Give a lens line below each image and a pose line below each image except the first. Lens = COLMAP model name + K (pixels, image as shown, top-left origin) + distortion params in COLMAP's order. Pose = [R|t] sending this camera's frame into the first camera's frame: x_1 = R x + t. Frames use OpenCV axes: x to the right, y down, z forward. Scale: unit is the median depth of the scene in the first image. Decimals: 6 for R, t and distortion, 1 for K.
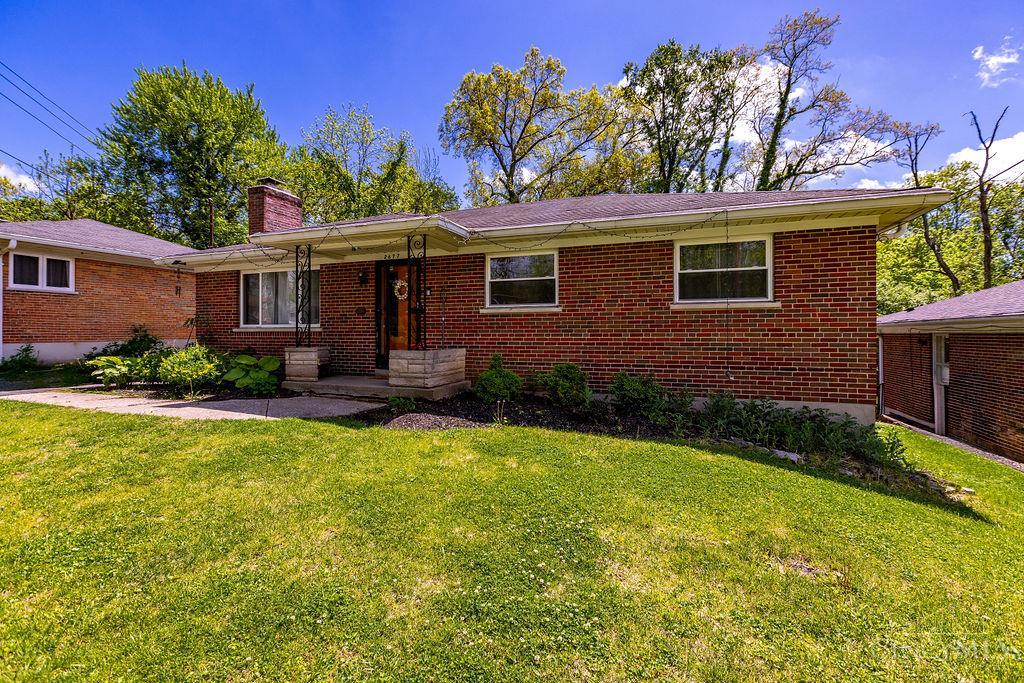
lens RADIAL K [[454.7, 0, 517.3], [0, 454.7, 335.3], [0, 0, 1]] dist [0.000744, 0.000318]
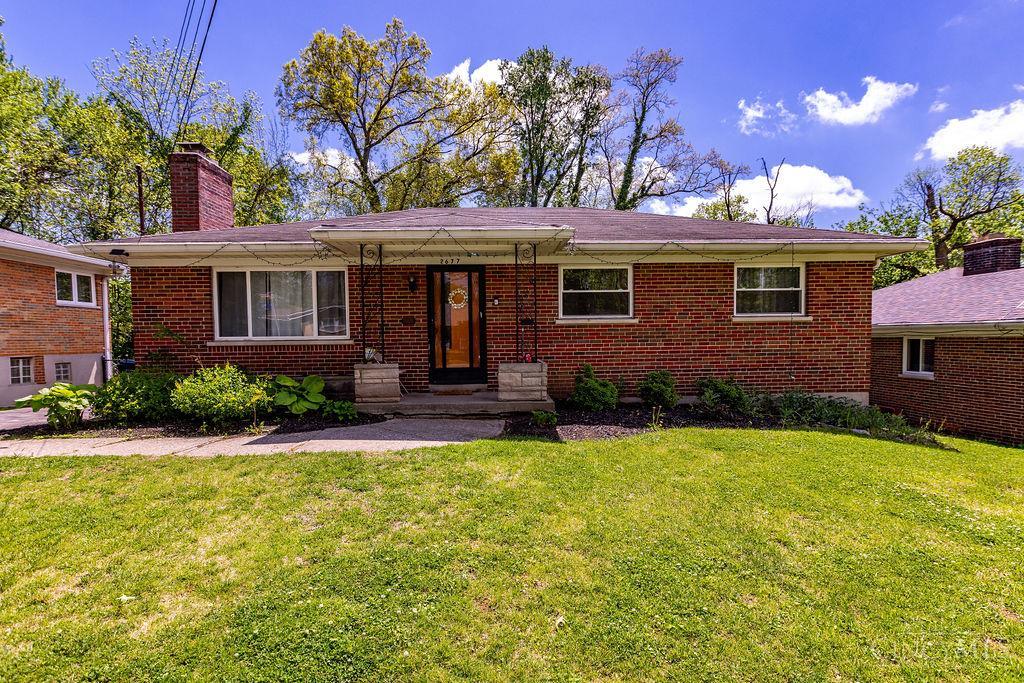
lens RADIAL K [[482.5, 0, 516.8], [0, 482.5, 363.0], [0, 0, 1]] dist [0.001328, 0.000107]
pose [[0.922547, -0.030895, 0.384647, -0.527953], [0.012977, 0.998710, 0.049093, -0.014650], [-0.385667, -0.040299, 0.921757, 0.044117]]
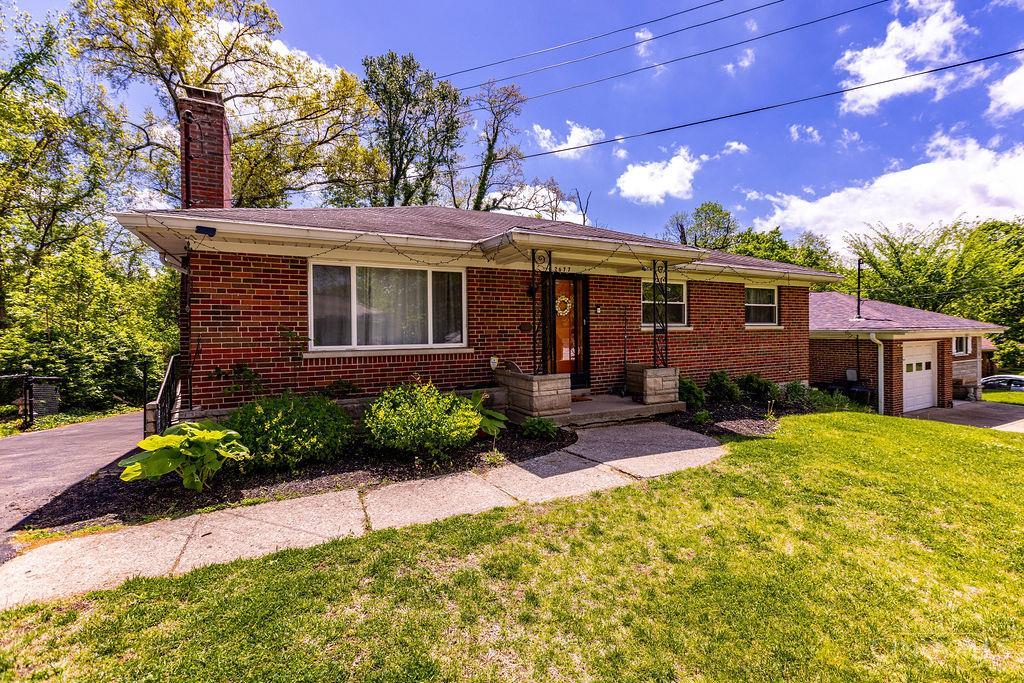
lens RADIAL K [[454.7, 0, 517.3], [0, 454.7, 335.3], [0, 0, 1]] dist [0.000744, 0.000318]
pose [[0.660046, -0.014694, 0.751081, -1.031350], [0.010861, 0.999891, 0.010018, -0.048373], [-0.751147, 0.001545, 0.660134, 0.451728]]
